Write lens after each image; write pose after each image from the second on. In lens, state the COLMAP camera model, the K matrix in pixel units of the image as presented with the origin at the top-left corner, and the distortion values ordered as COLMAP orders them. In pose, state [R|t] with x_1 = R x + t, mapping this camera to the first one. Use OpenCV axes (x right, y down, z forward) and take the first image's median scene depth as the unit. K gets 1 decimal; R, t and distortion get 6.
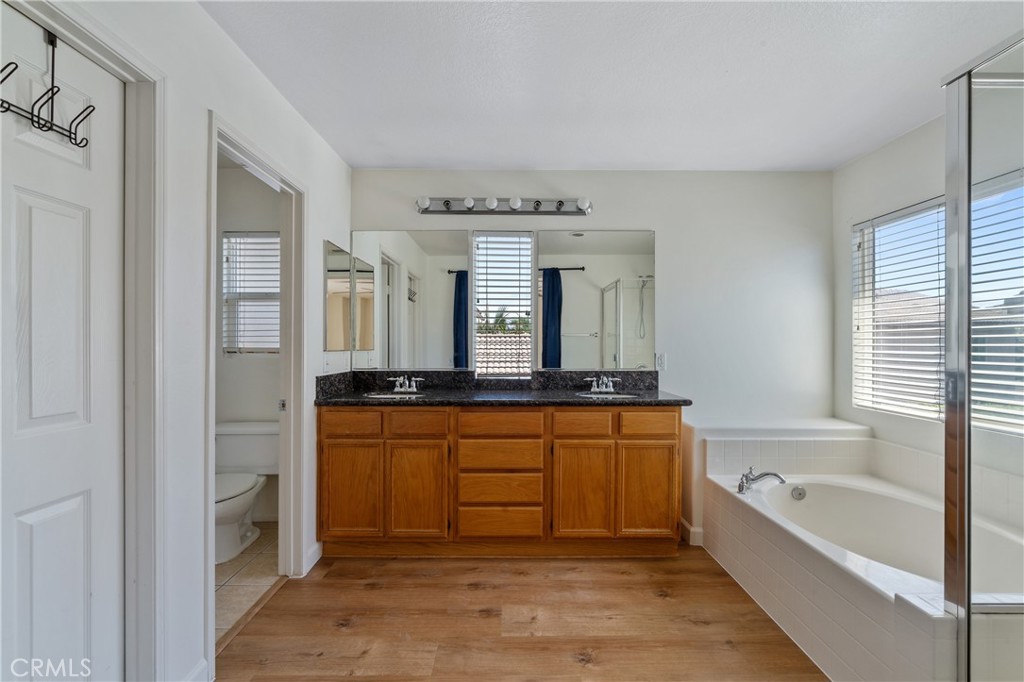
lens RADIAL K [[462.2, 0, 522.1], [0, 462.2, 344.1], [0, 0, 1]] dist [-0.005081, 0.002585]
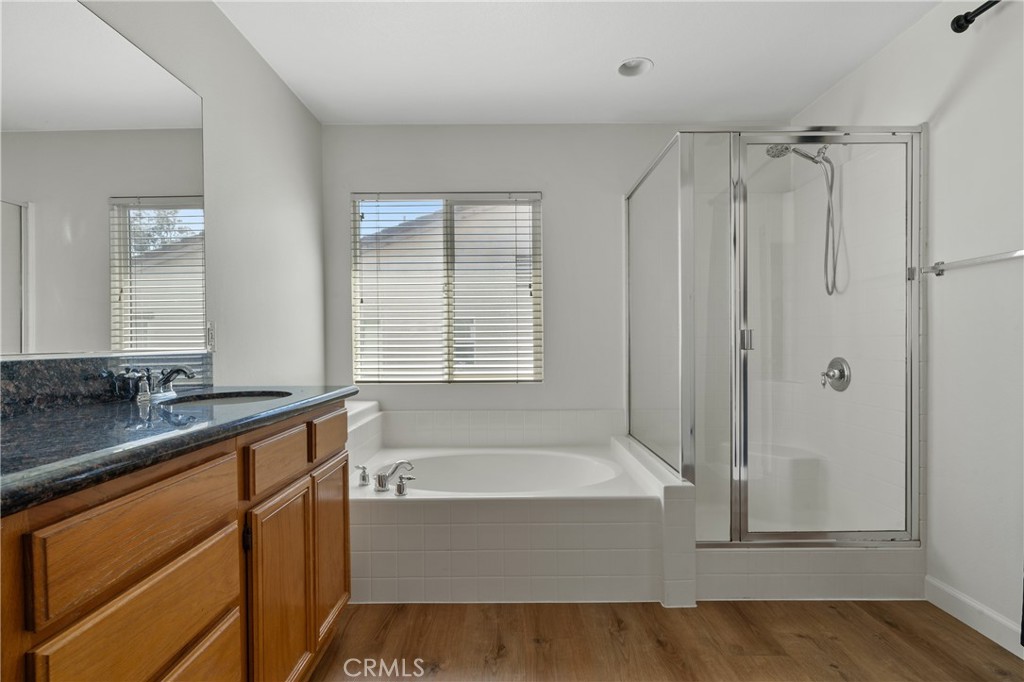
lens RADIAL K [[508.6, 0, 516.5], [0, 508.6, 344.3], [0, 0, 1]] dist [-0.010379, 0.001983]
pose [[0.019853, -0.010261, 0.999750, -0.378653], [0.004315, 0.999939, 0.010178, 0.052780], [-0.999794, 0.004112, 0.019896, 0.752785]]
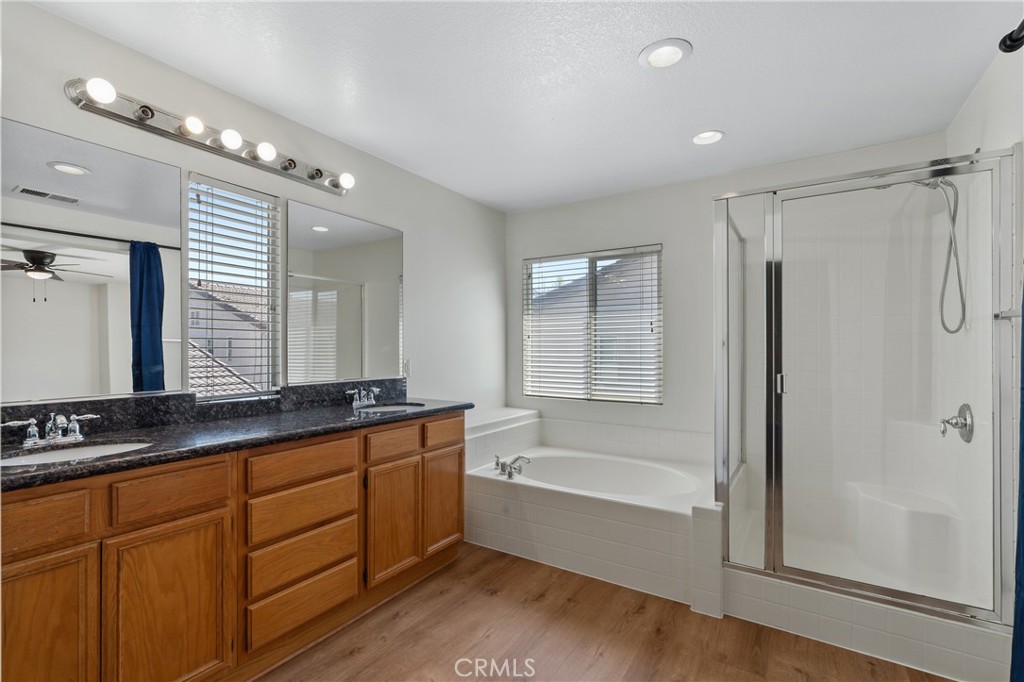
lens RADIAL K [[462.2, 0, 522.2], [0, 462.2, 343.4], [0, 0, 1]] dist [-0.005081, 0.002585]
pose [[0.542482, 0.008001, 0.840029, -0.467218], [-0.003054, 0.999967, -0.007552, -0.008002], [-0.840062, 0.001531, 0.542489, 0.332941]]
